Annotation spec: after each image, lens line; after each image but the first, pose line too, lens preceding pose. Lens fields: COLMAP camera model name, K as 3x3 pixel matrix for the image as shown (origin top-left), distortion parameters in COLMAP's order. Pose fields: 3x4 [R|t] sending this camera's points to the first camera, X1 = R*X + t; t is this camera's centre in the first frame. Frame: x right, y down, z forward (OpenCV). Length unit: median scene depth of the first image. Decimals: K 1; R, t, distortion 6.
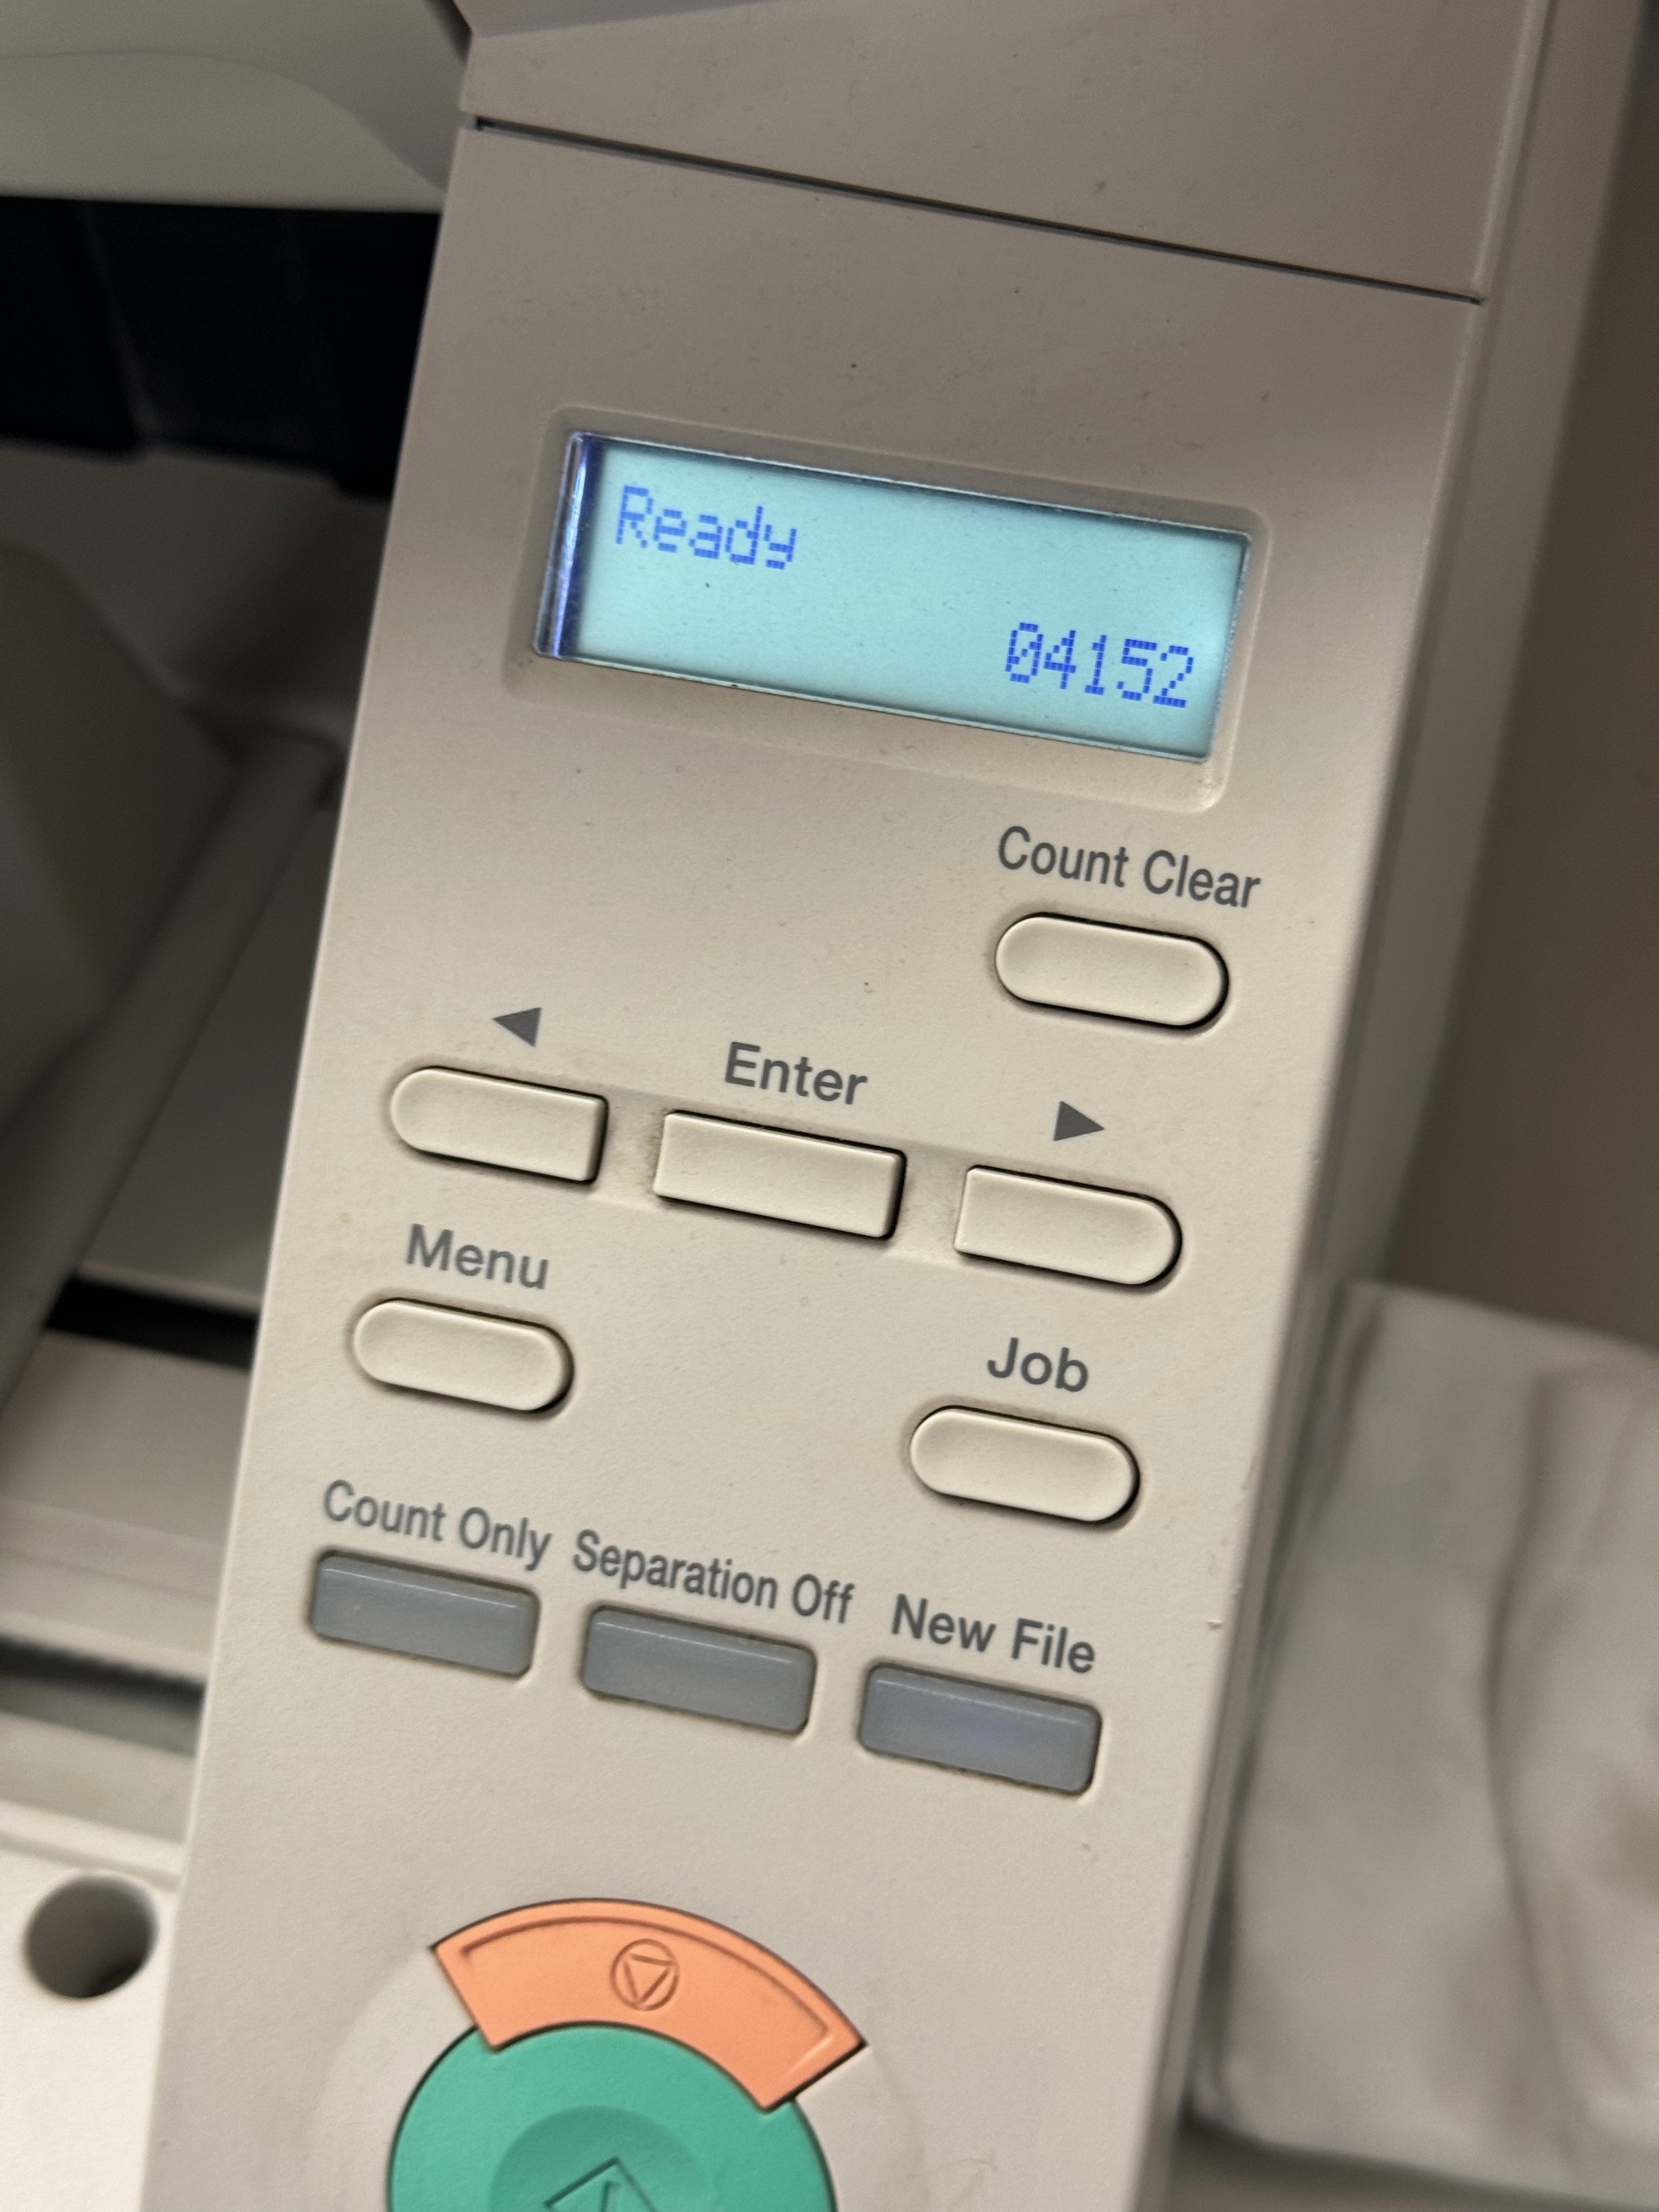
lens RADIAL K [[3151.1, 0, 823.0], [0, 3151.1, 1102.4], [0, 0, 1]] dist [0.028940, 0.000000]
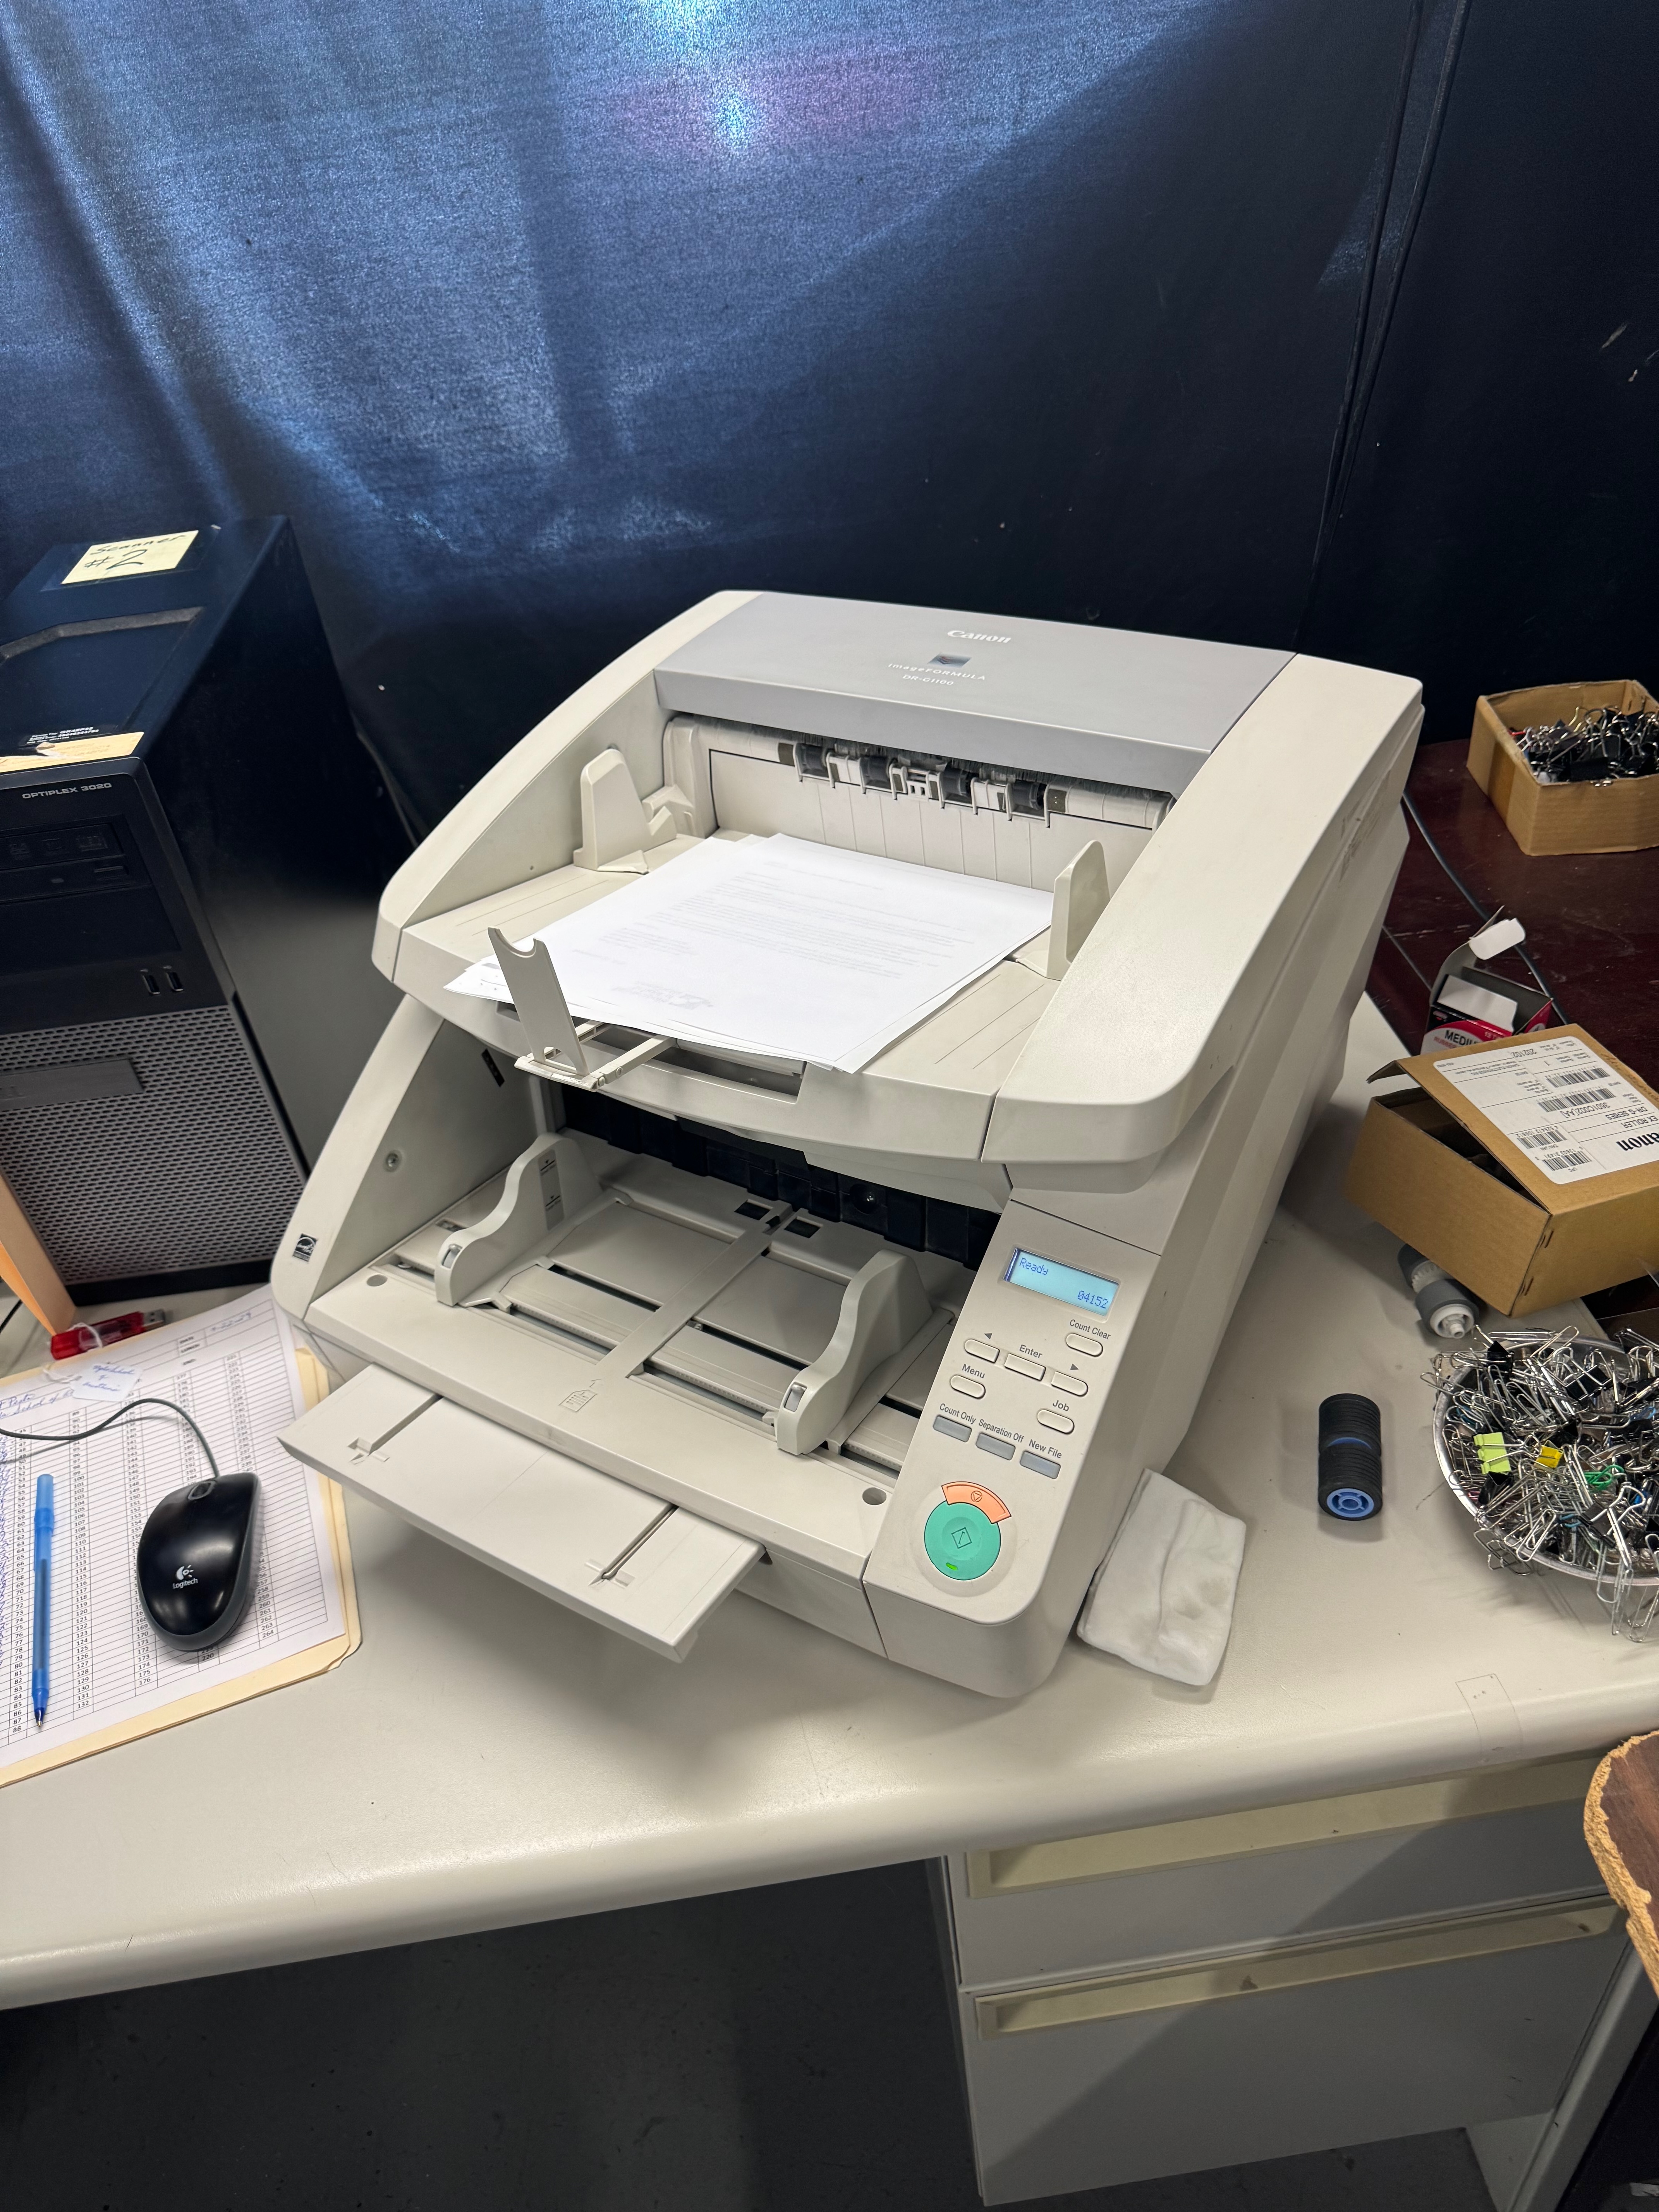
lens RADIAL K [[1564.4, 0, 830.1], [0, 1564.4, 1100.4], [0, 0, 1]] dist [0.005958, 0.000228]
pose [[0.960441, 0.167601, -0.222402, 0.209718], [-0.236651, 0.912173, -0.334570, 0.650996], [0.146795, 0.373967, 0.915751, -2.020620]]
